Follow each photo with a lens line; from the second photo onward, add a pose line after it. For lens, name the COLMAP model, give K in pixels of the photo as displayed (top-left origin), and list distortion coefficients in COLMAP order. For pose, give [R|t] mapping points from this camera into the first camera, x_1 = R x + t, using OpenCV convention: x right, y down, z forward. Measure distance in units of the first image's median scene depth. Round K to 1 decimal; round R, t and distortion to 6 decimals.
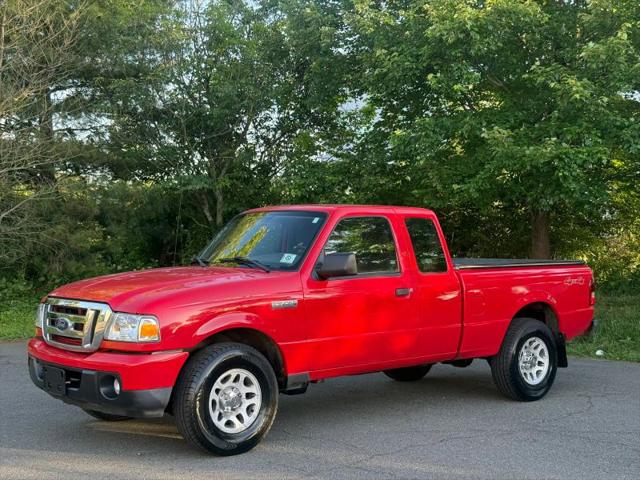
lens RADIAL K [[896.5, 0, 319.6], [0, 896.5, 242.2], [0, 0, 1]] dist [0.219770, -0.494459]
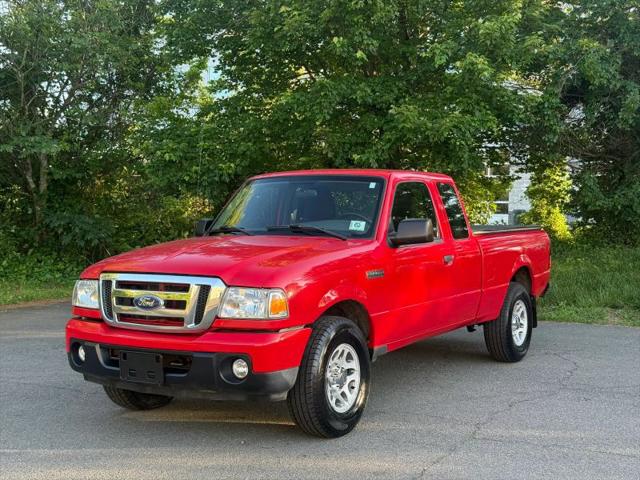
lens RADIAL K [[896.5, 0, 319.6], [0, 896.5, 242.2], [0, 0, 1]] dist [0.219770, -0.494459]
pose [[0.949430, -0.015942, 0.313574, -0.399241], [0.005531, 0.999404, 0.034062, 0.003347], [-0.313930, -0.030605, 0.948953, 0.125907]]
